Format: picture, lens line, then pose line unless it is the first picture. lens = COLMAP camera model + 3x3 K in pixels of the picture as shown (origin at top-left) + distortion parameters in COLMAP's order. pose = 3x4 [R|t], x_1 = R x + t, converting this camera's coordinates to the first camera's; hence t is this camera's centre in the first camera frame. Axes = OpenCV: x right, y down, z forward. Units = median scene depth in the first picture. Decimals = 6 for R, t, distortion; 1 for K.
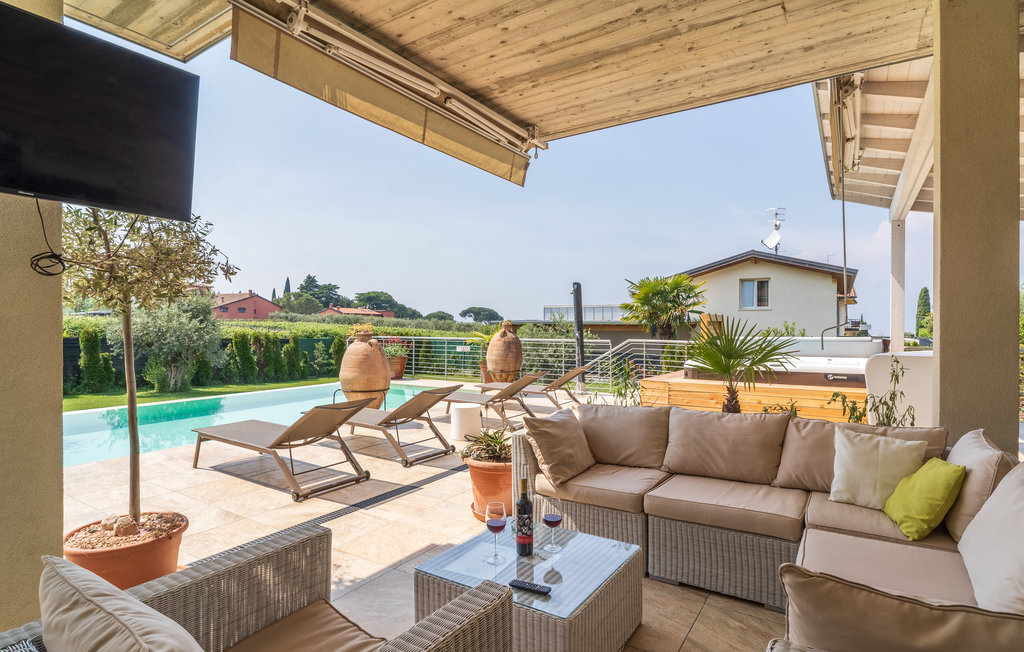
lens RADIAL K [[530.4, 0, 506.5], [0, 530.4, 336.2], [0, 0, 1]] dist [-0.010030, 0.001365]
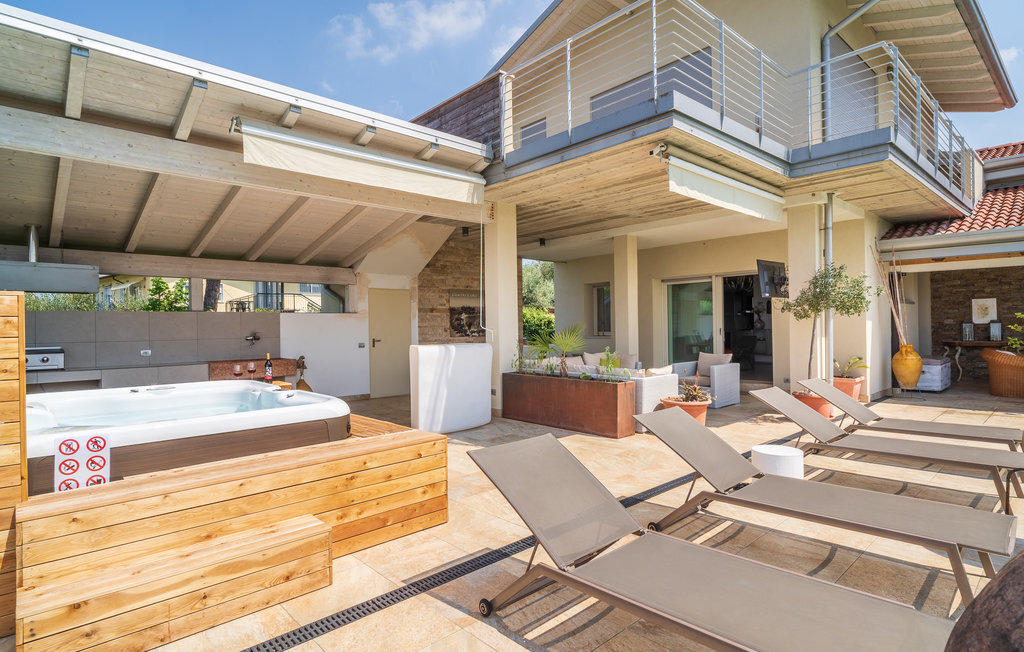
lens RADIAL K [[530.4, 0, 513.2], [0, 530.4, 327.7], [0, 0, 1]] dist [-0.010030, 0.001365]
pose [[-0.975236, 0.013204, 0.220771, 0.025071], [0.017763, 0.999668, 0.018678, -0.008806], [-0.220451, 0.022137, -0.975147, 0.444362]]
